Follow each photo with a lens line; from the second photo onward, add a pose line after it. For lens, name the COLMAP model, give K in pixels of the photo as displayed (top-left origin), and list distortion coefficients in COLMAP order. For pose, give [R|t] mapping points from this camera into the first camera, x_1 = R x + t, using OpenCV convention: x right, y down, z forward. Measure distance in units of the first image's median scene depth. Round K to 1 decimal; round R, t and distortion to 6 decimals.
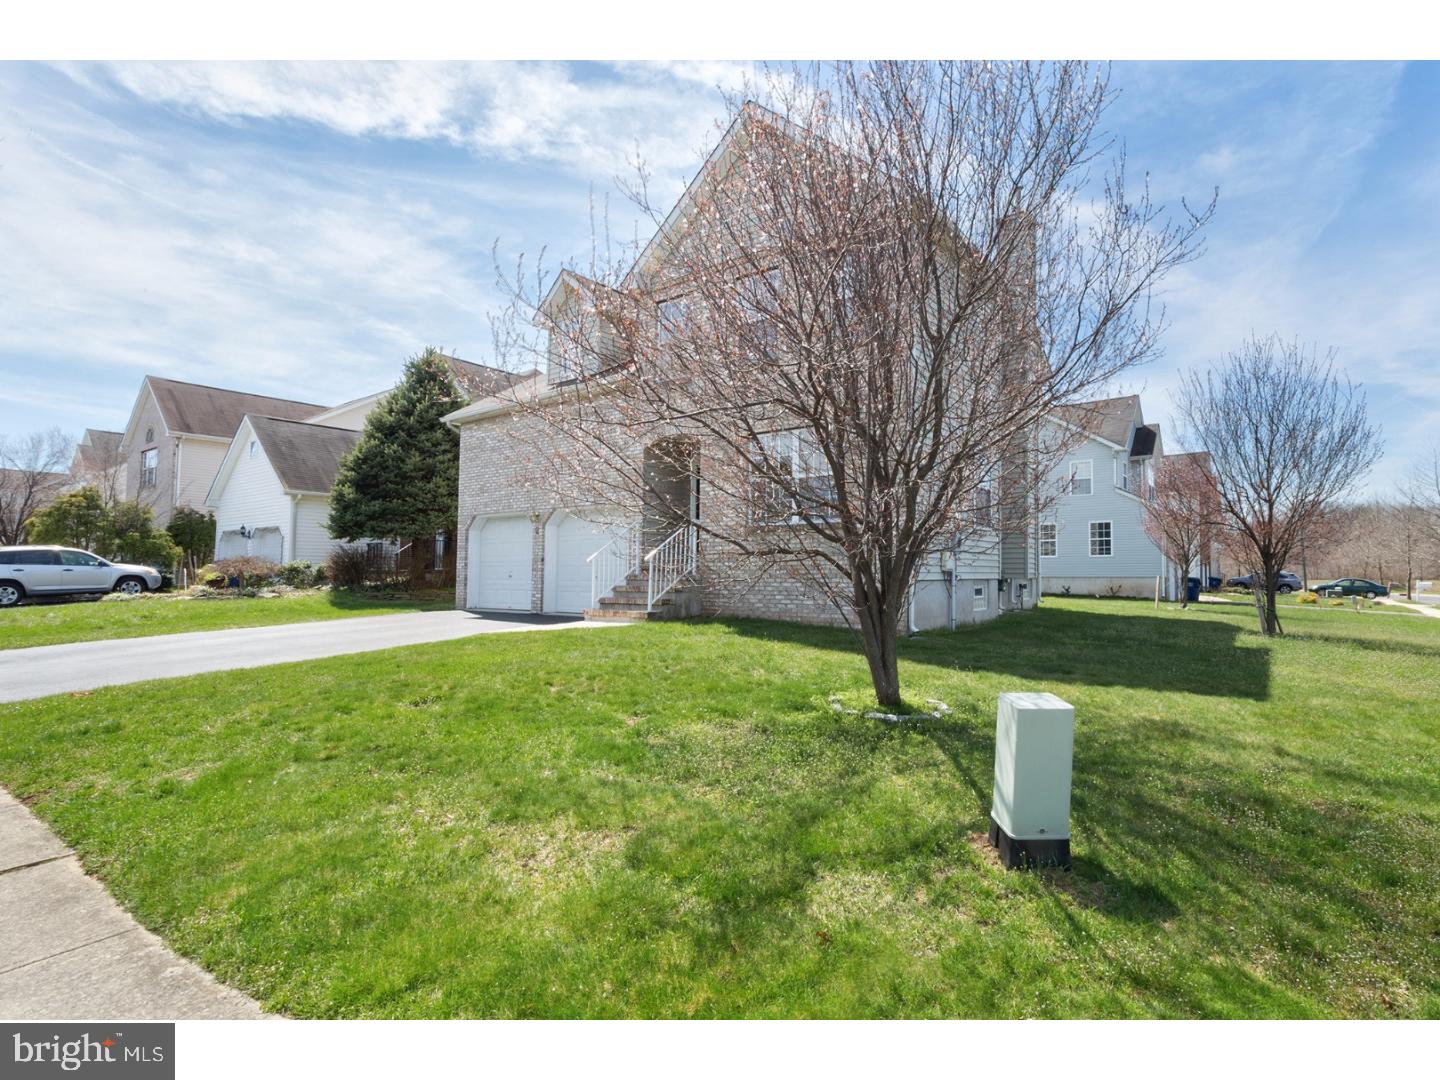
lens RADIAL K [[692.8, 0, 727.5], [0, 692.8, 539.3], [0, 0, 1]] dist [0.000832, 0.000765]
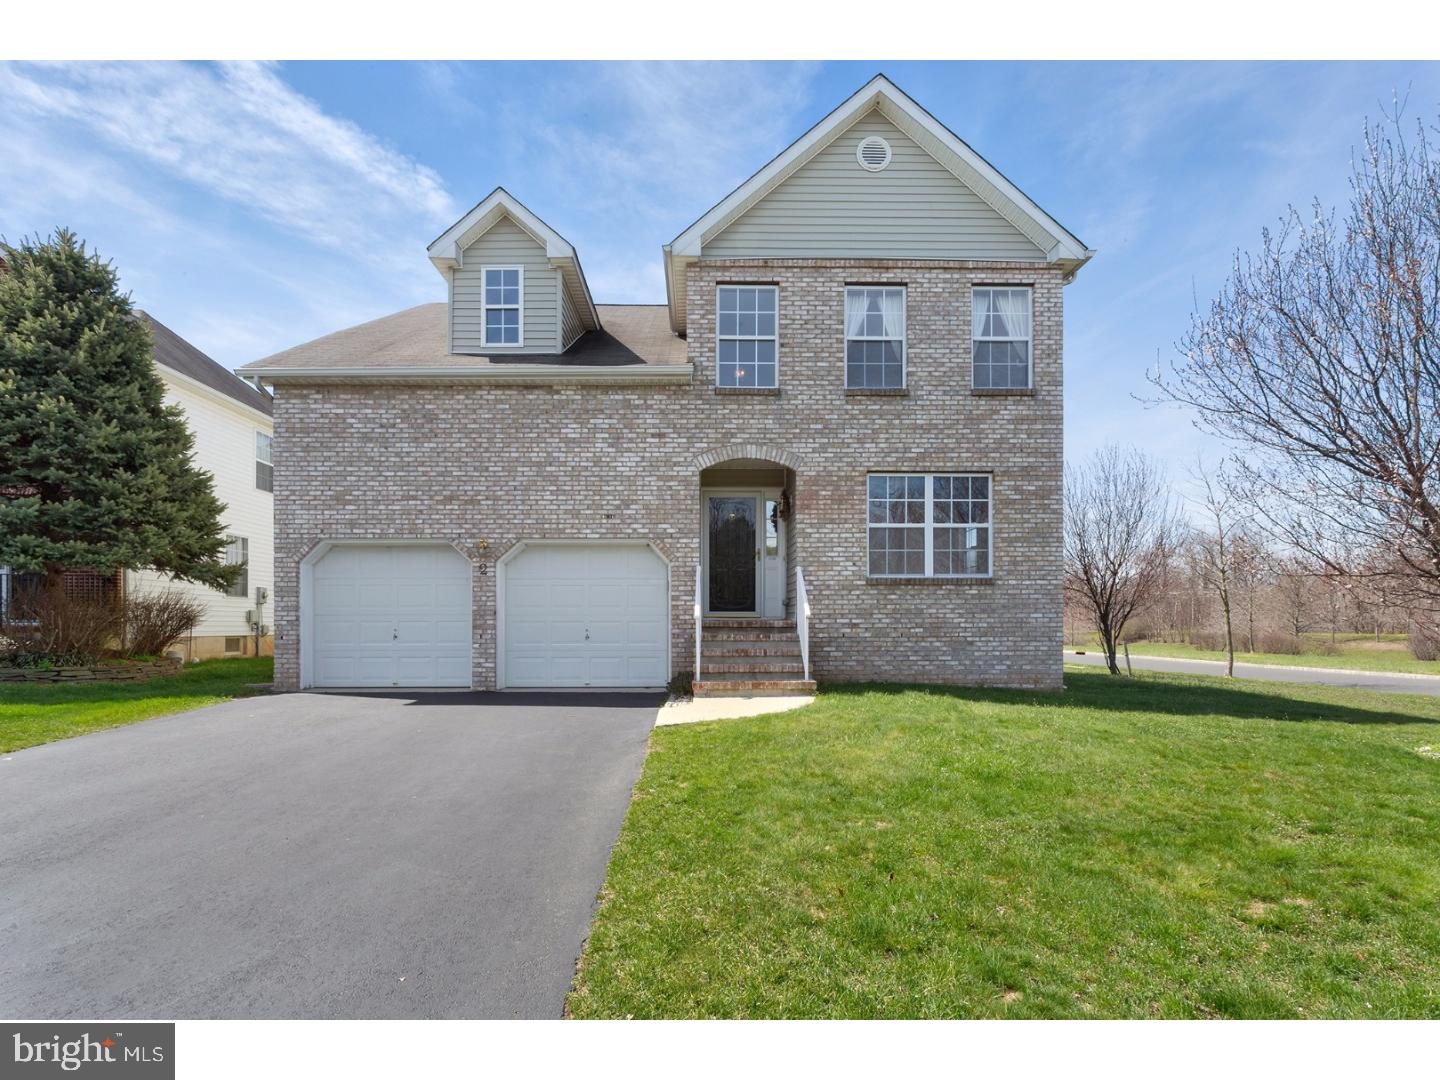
lens RADIAL K [[692.8, 0, 717.4], [0, 692.8, 615.3], [0, 0, 1]] dist [0.000832, 0.000765]
pose [[0.790492, 0.002076, 0.612469, -0.465621], [-0.024312, 0.999313, 0.027990, 0.007228], [-0.611990, -0.037016, 0.789999, 0.291725]]
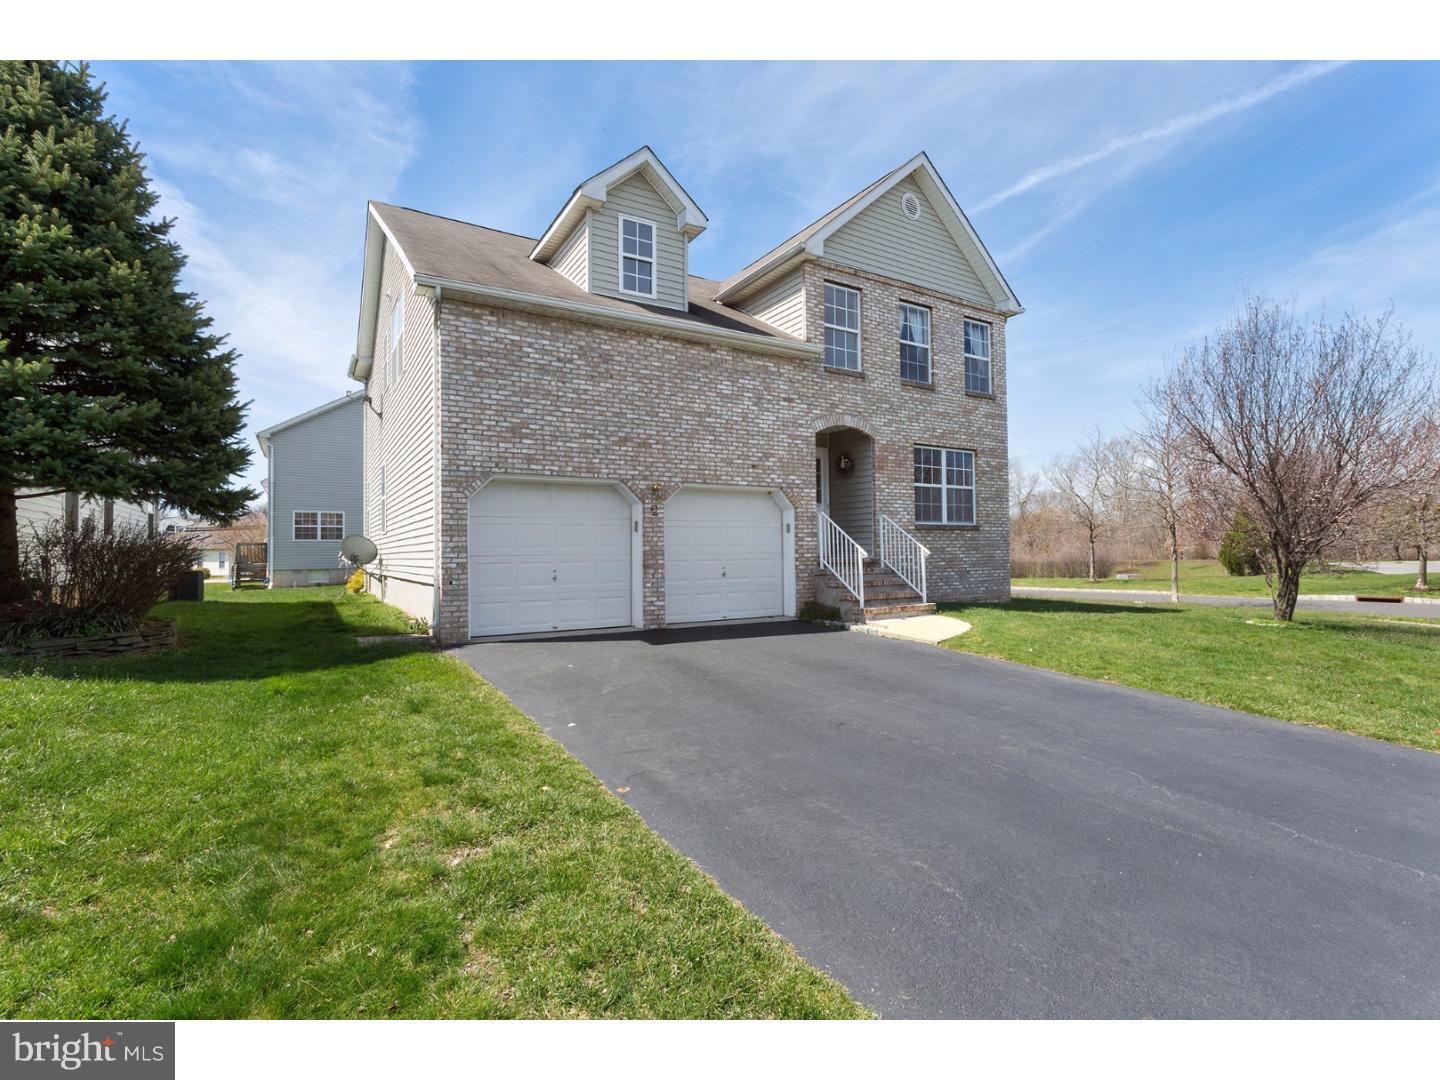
lens RADIAL K [[692.8, 0, 712.7], [0, 692.8, 537.3], [0, 0, 1]] dist [0.000832, 0.000765]
pose [[0.364172, 0.021830, 0.931076, -0.829489], [-0.025340, 0.999587, -0.013526, 0.020509], [-0.930987, -0.018668, 0.364575, 0.628266]]
